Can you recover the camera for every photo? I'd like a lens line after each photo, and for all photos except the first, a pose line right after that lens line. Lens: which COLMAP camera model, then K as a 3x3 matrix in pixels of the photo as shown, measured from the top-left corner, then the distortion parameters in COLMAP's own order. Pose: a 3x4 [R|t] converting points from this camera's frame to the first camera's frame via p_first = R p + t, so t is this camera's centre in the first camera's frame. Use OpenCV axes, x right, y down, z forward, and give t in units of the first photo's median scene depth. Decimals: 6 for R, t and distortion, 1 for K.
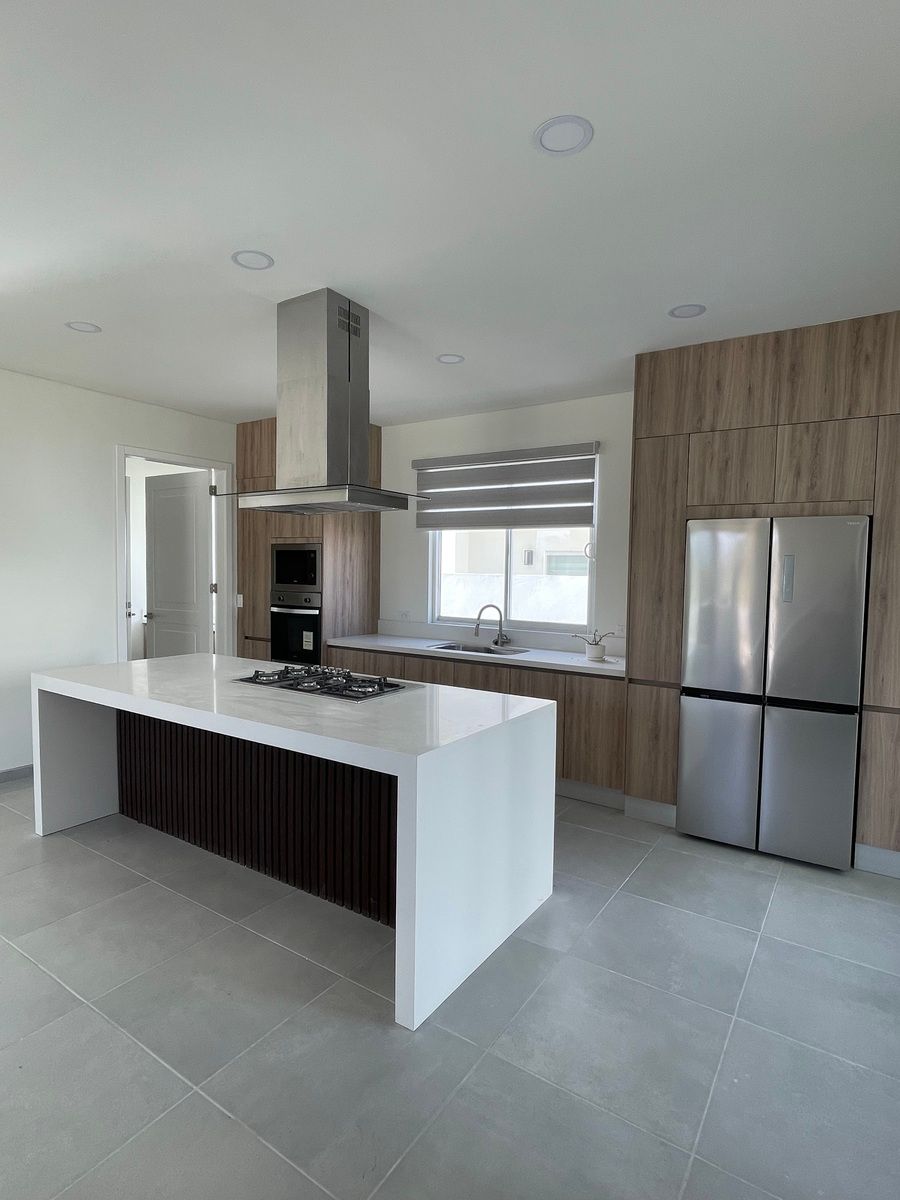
lens RADIAL K [[632.4, 0, 447.8], [0, 632.4, 602.4], [0, 0, 1]] dist [0.001254, 0.000022]
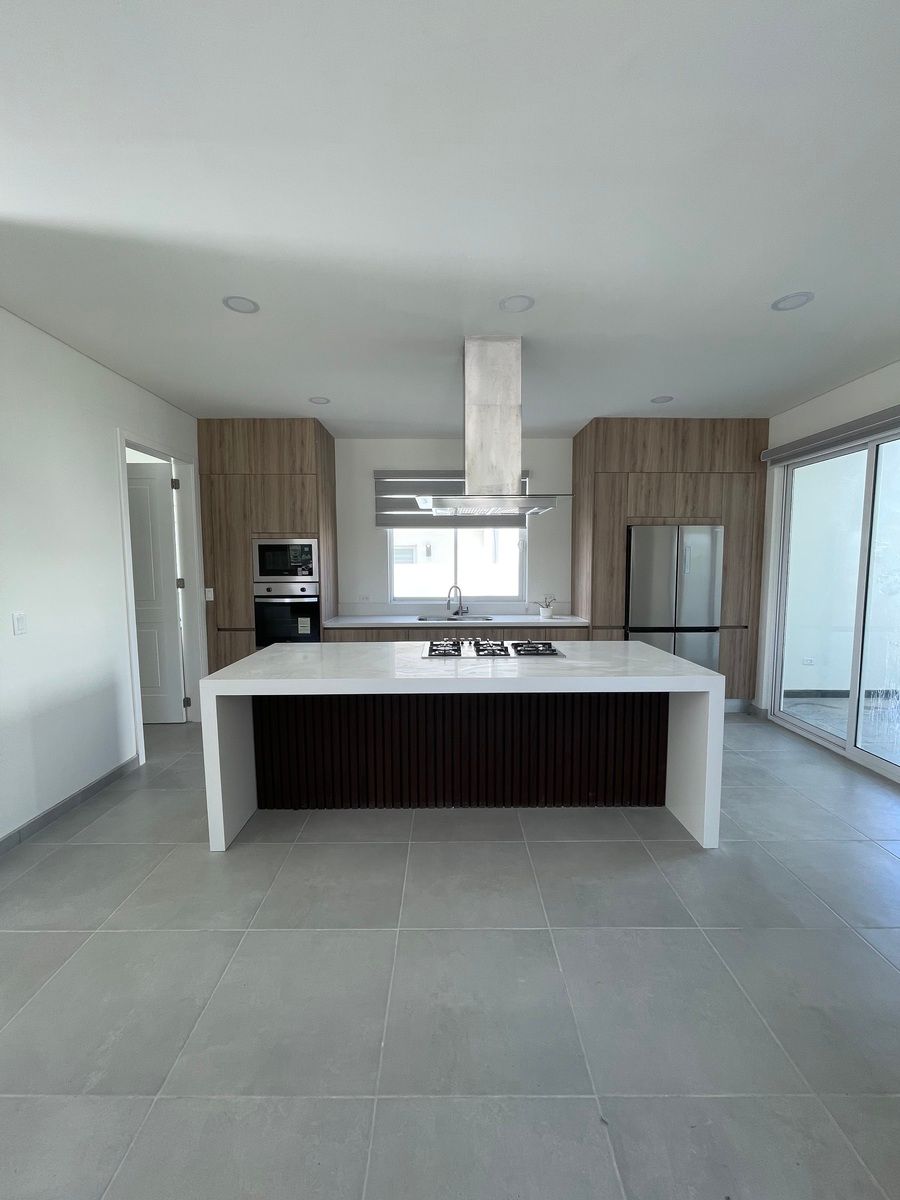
lens RADIAL K [[481.5, 0, 448.9], [0, 481.5, 603.7], [0, 0, 1]] dist [0.001825, 0.000057]
pose [[0.829403, -0.068708, 0.554410, -0.662754], [0.047154, 0.997477, 0.053076, -0.015955], [-0.556658, -0.017879, 0.830550, 0.205320]]
